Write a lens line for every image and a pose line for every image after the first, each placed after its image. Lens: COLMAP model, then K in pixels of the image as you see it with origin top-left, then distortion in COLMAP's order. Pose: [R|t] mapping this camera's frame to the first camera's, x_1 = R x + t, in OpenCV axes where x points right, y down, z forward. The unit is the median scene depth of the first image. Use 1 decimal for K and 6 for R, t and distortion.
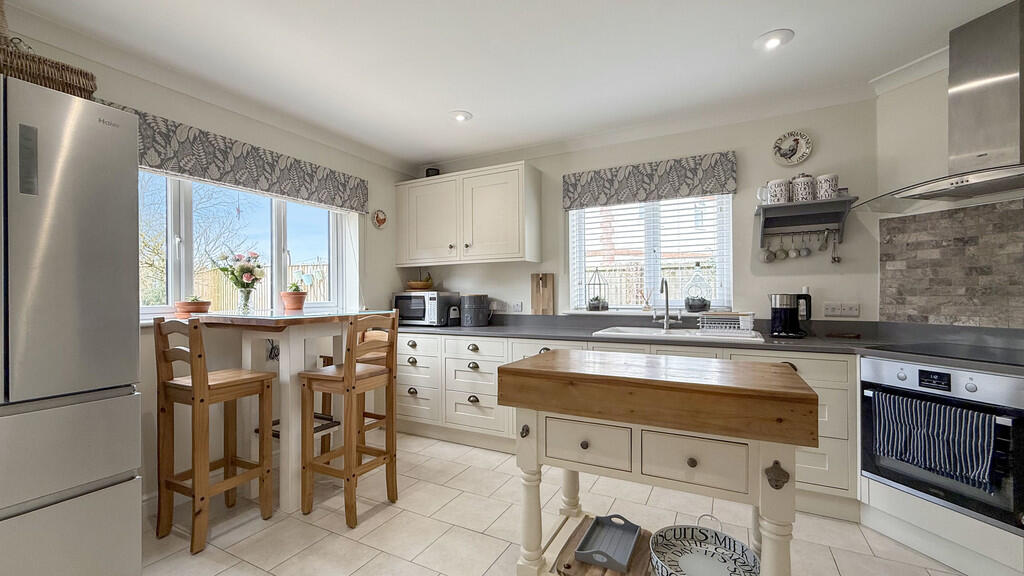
lens RADIAL K [[418.1, 0, 508.2], [0, 418.1, 293.0], [0, 0, 1]] dist [-0.003680, -0.000393]
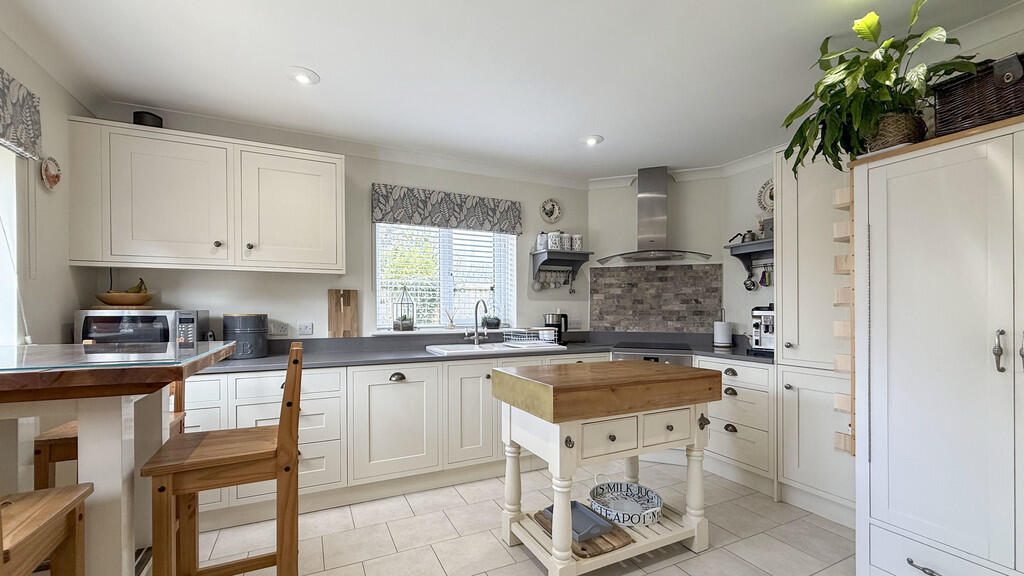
lens RADIAL K [[418.1, 0, 499.3], [0, 418.1, 312.5], [0, 0, 1]] dist [-0.003680, -0.000393]
pose [[0.594884, 0.003045, 0.803806, -0.533445], [-0.005454, 0.999985, 0.000248, -0.001730], [-0.803793, -0.004531, 0.594892, 0.288542]]
